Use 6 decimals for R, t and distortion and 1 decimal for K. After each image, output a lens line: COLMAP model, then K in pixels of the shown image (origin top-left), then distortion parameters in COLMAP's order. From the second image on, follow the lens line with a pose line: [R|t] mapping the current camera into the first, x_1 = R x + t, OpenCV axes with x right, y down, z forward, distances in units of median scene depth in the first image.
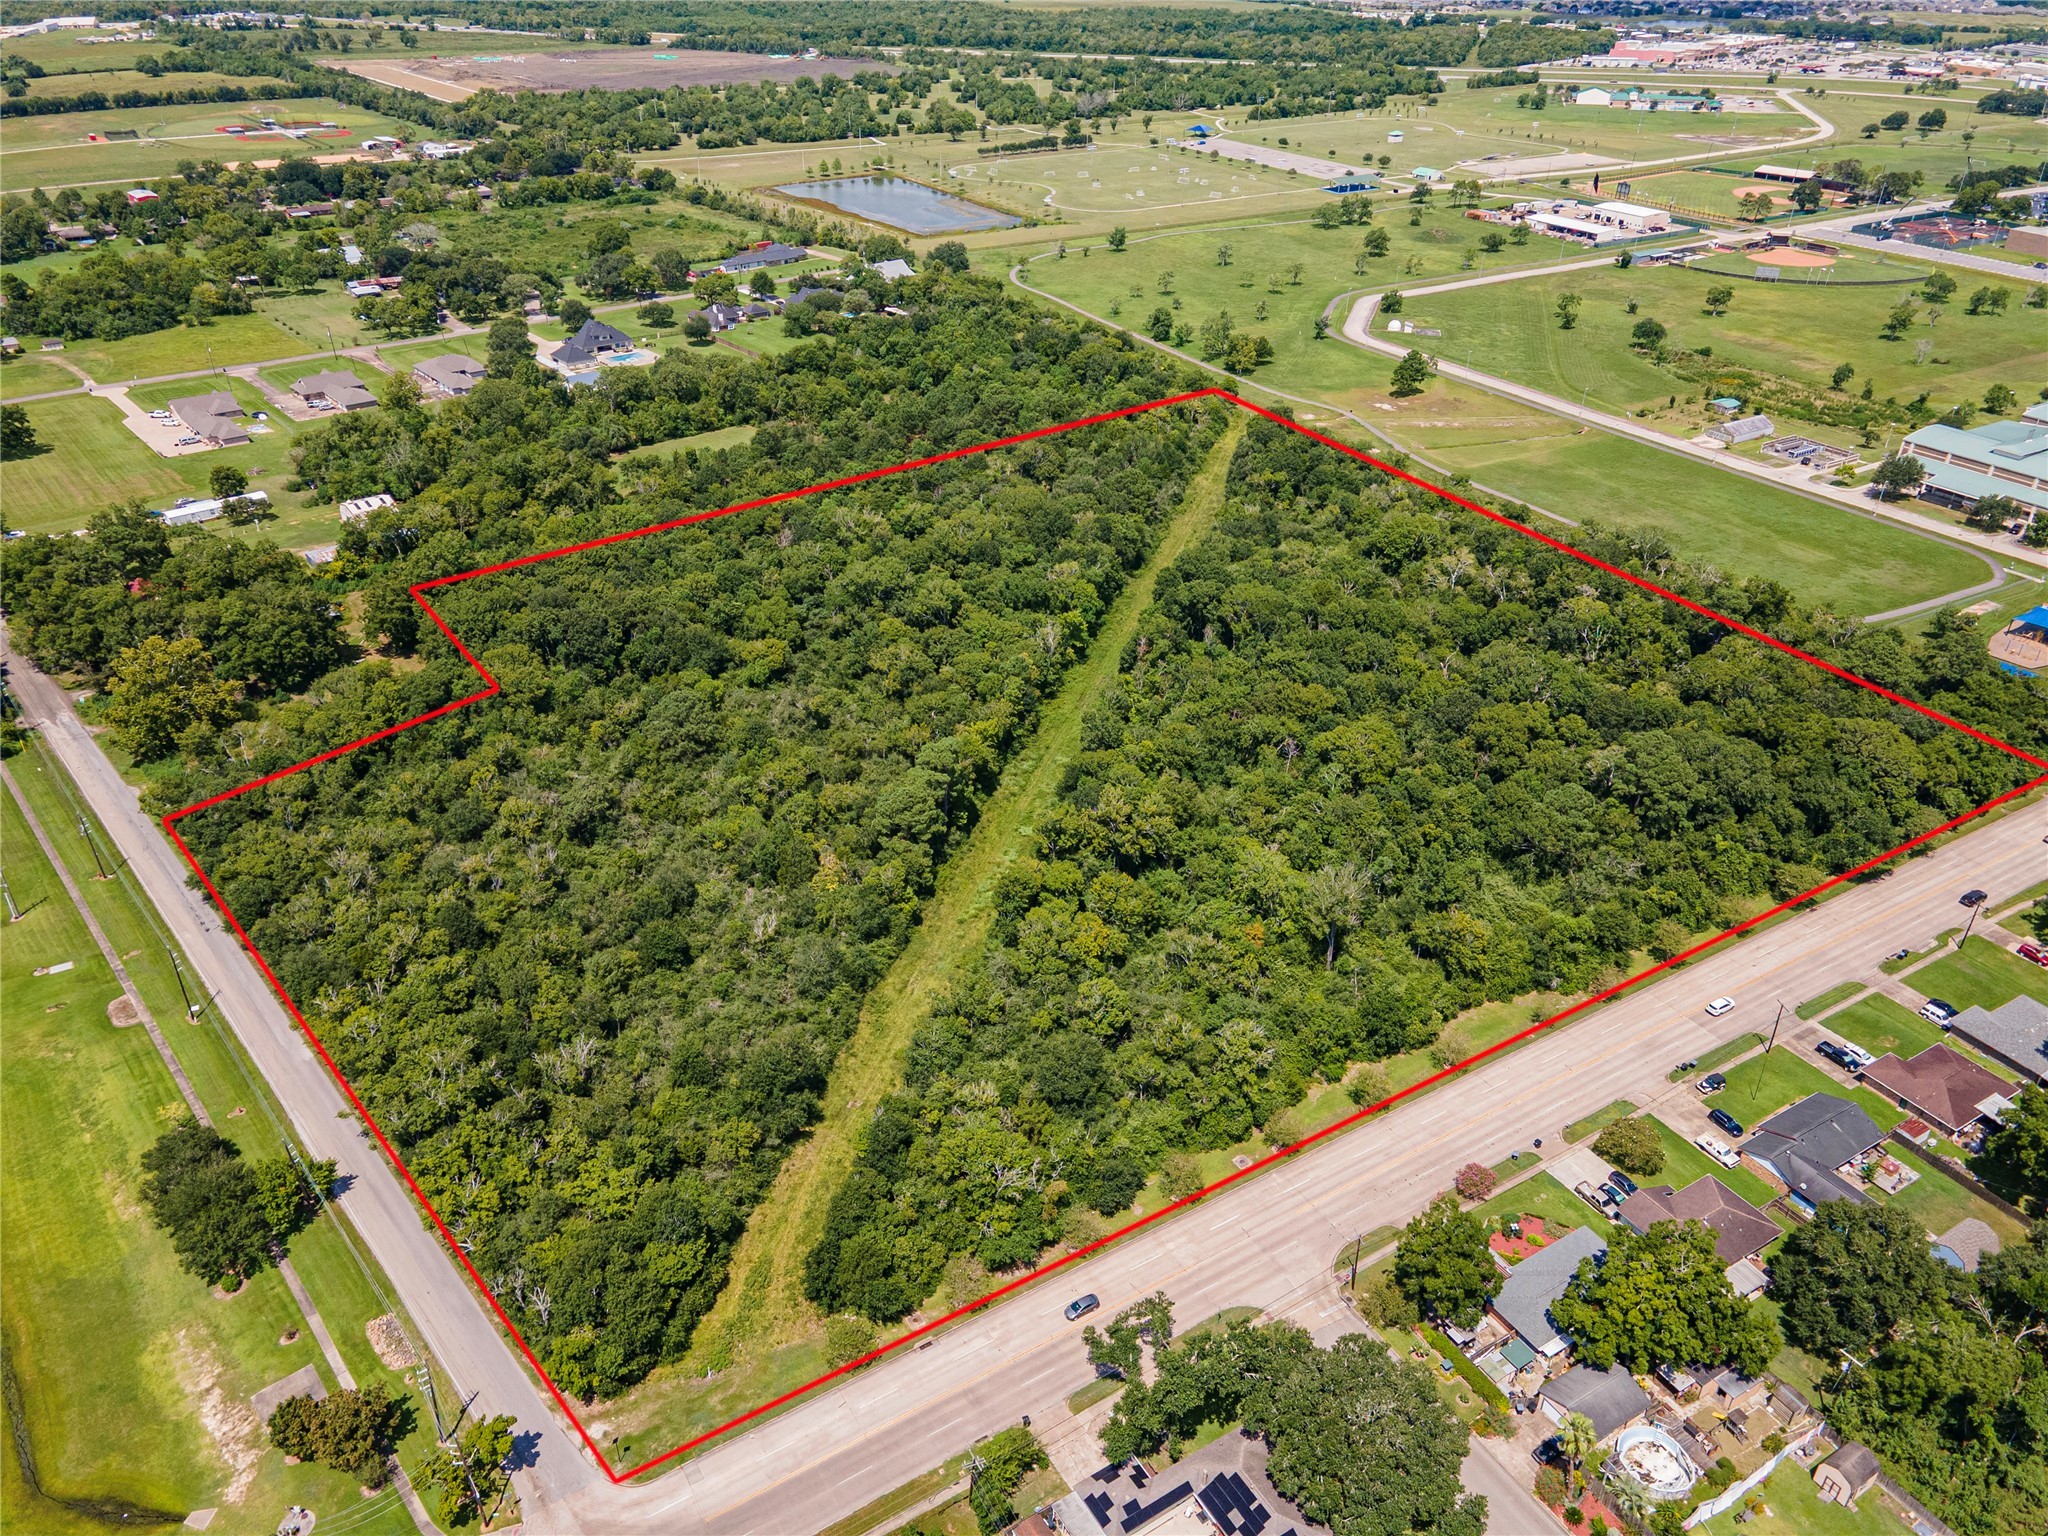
lens RADIAL K [[1439.2, 0, 1007.1], [0, 1439.2, 802.9], [0, 0, 1]] dist [0.008500, 0.065647]
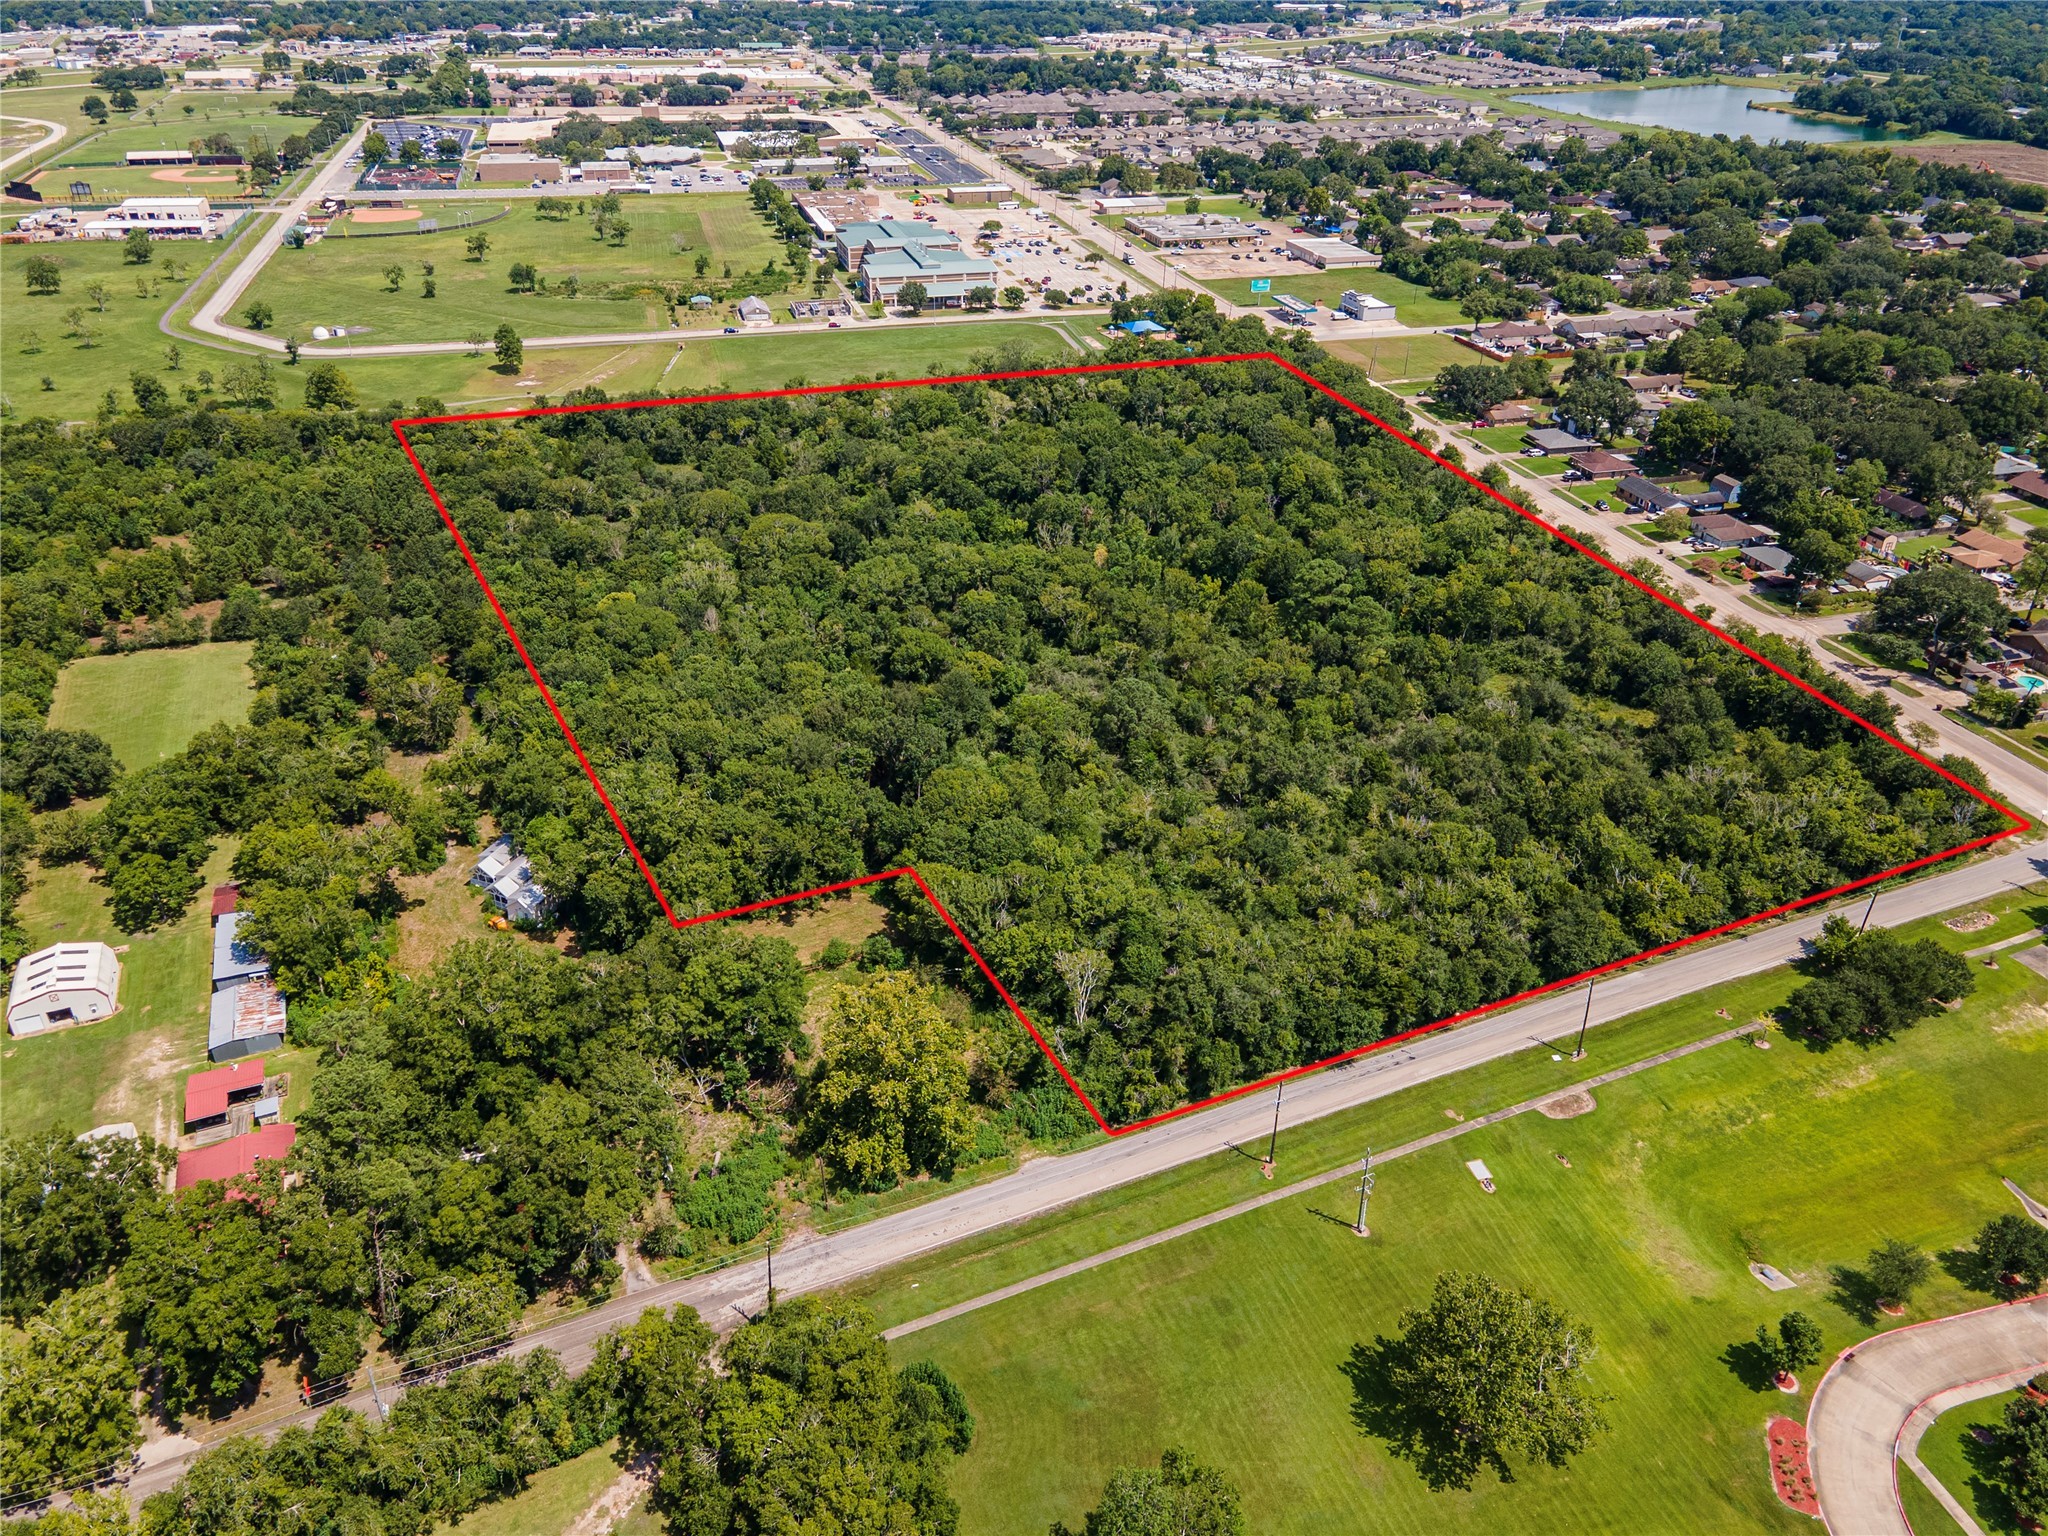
lens RADIAL K [[1486.7, 0, 1031.2], [0, 1486.7, 778.7], [0, 0, 1]] dist [0.017181, 0.058416]
pose [[0.274305, -0.491216, 0.826719, -0.900381], [0.515777, 0.800730, 0.304640, -0.295730], [-0.811622, 0.342838, 0.473002, 0.537513]]
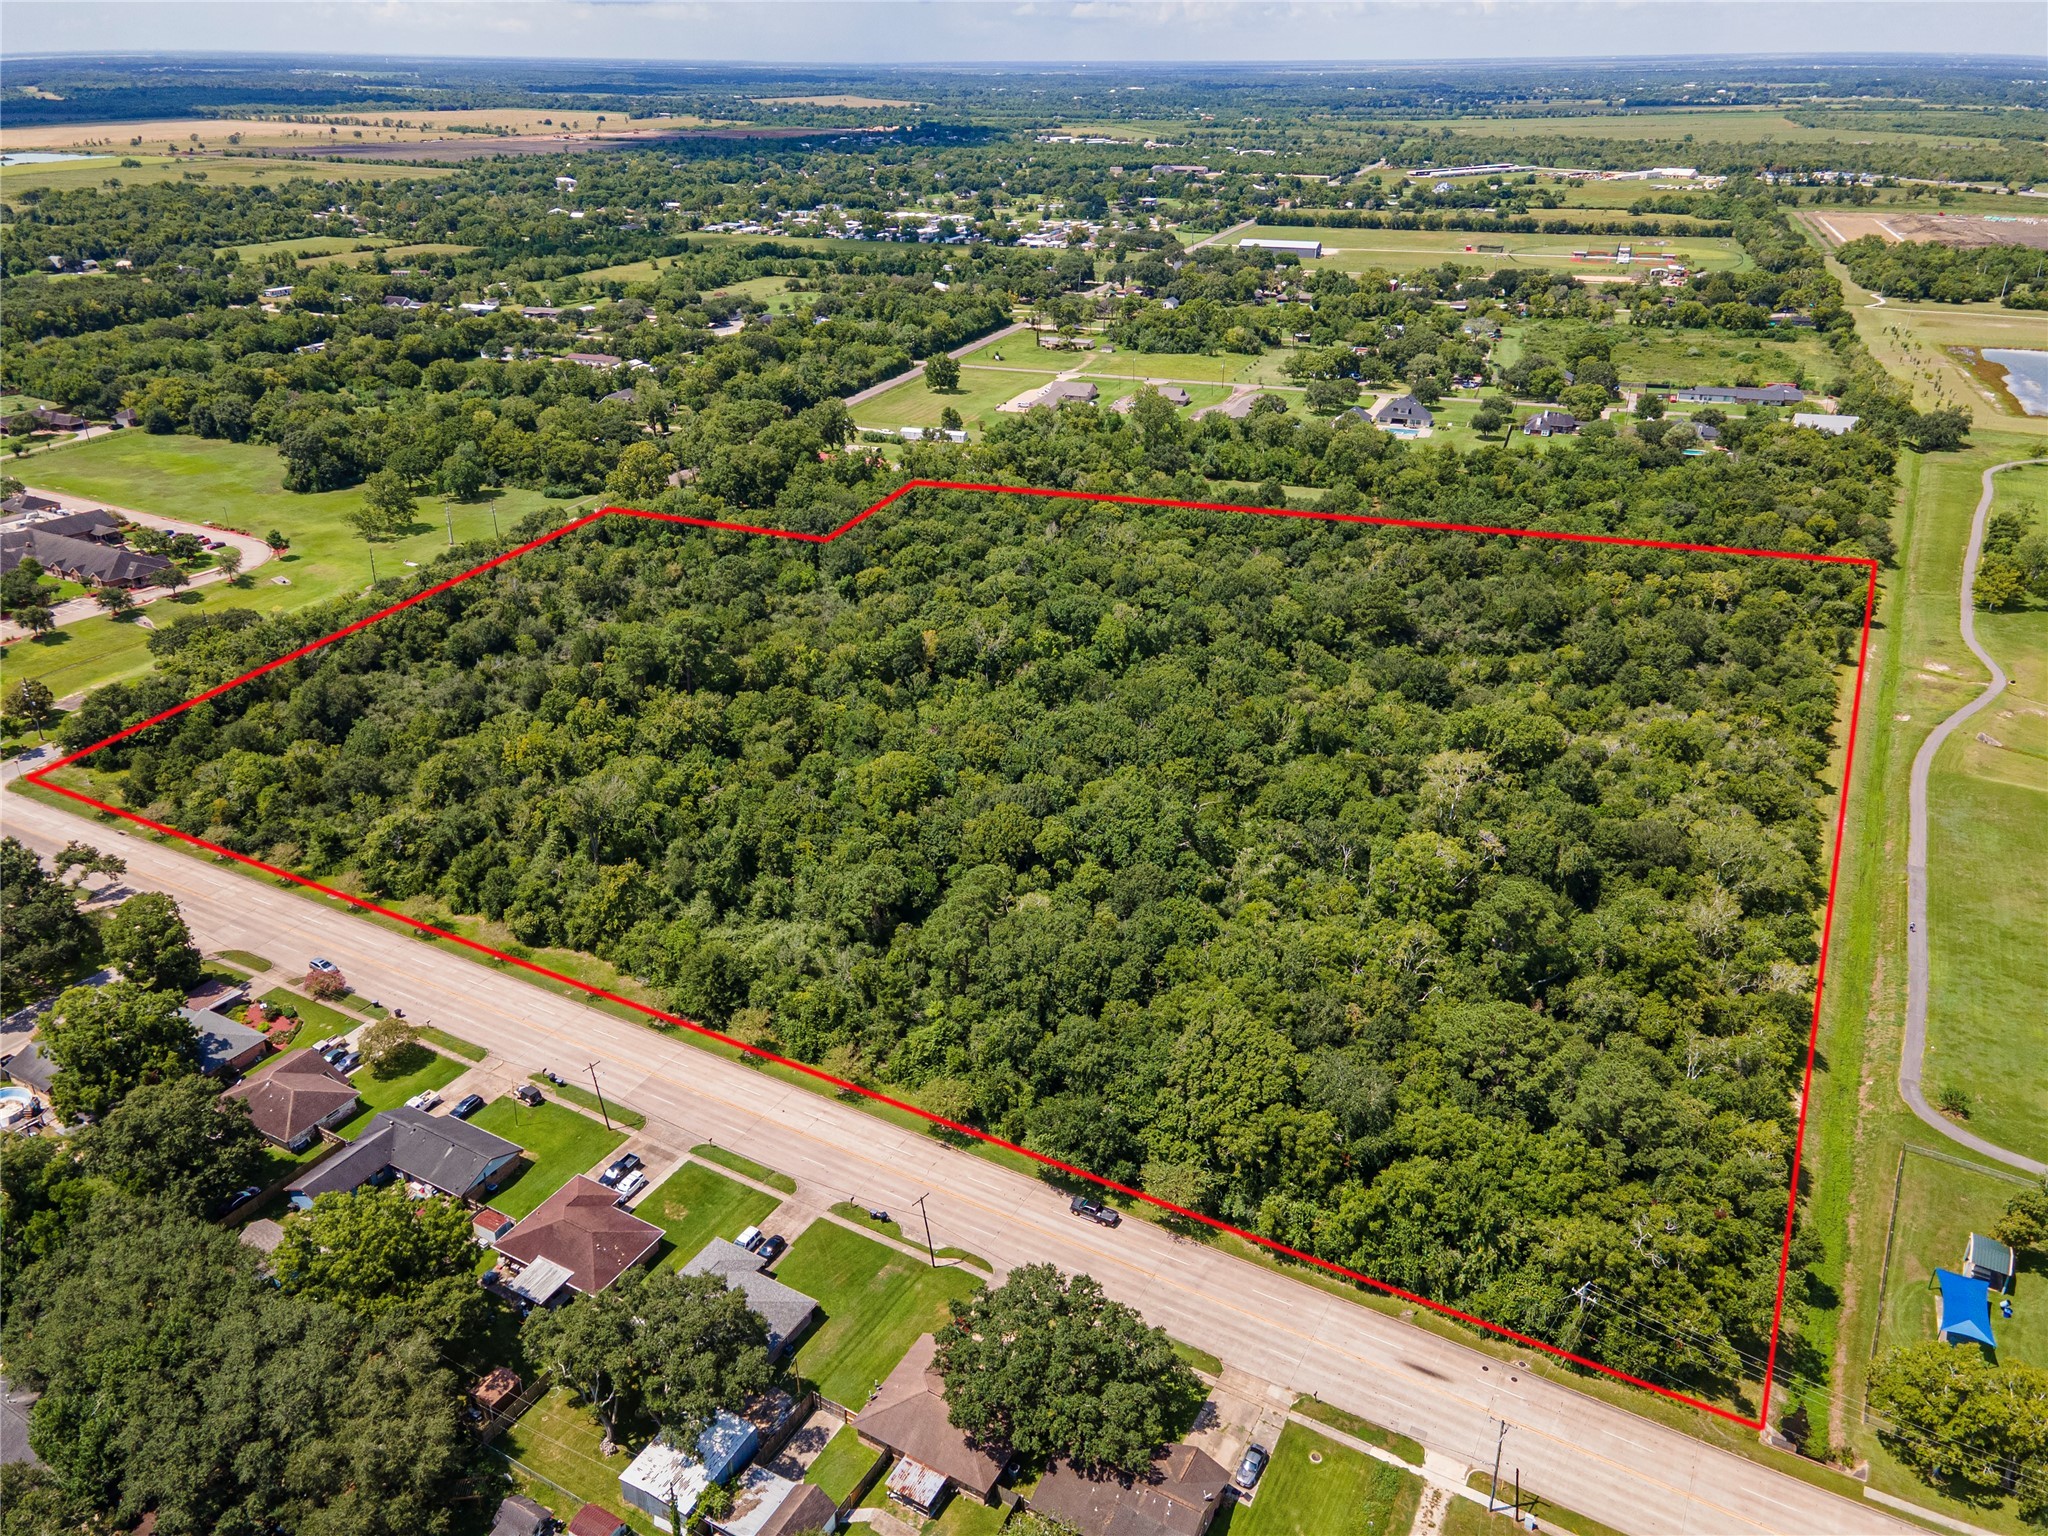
lens RADIAL K [[1531.6, 0, 1015.4], [0, 1531.6, 717.2], [0, 0, 1]] dist [0.013843, 0.078424]
pose [[0.481648, 0.334538, -0.810000, 0.883369], [-0.466453, 0.880334, 0.086221, -0.158195], [0.741914, 0.336299, 0.580057, 0.385840]]
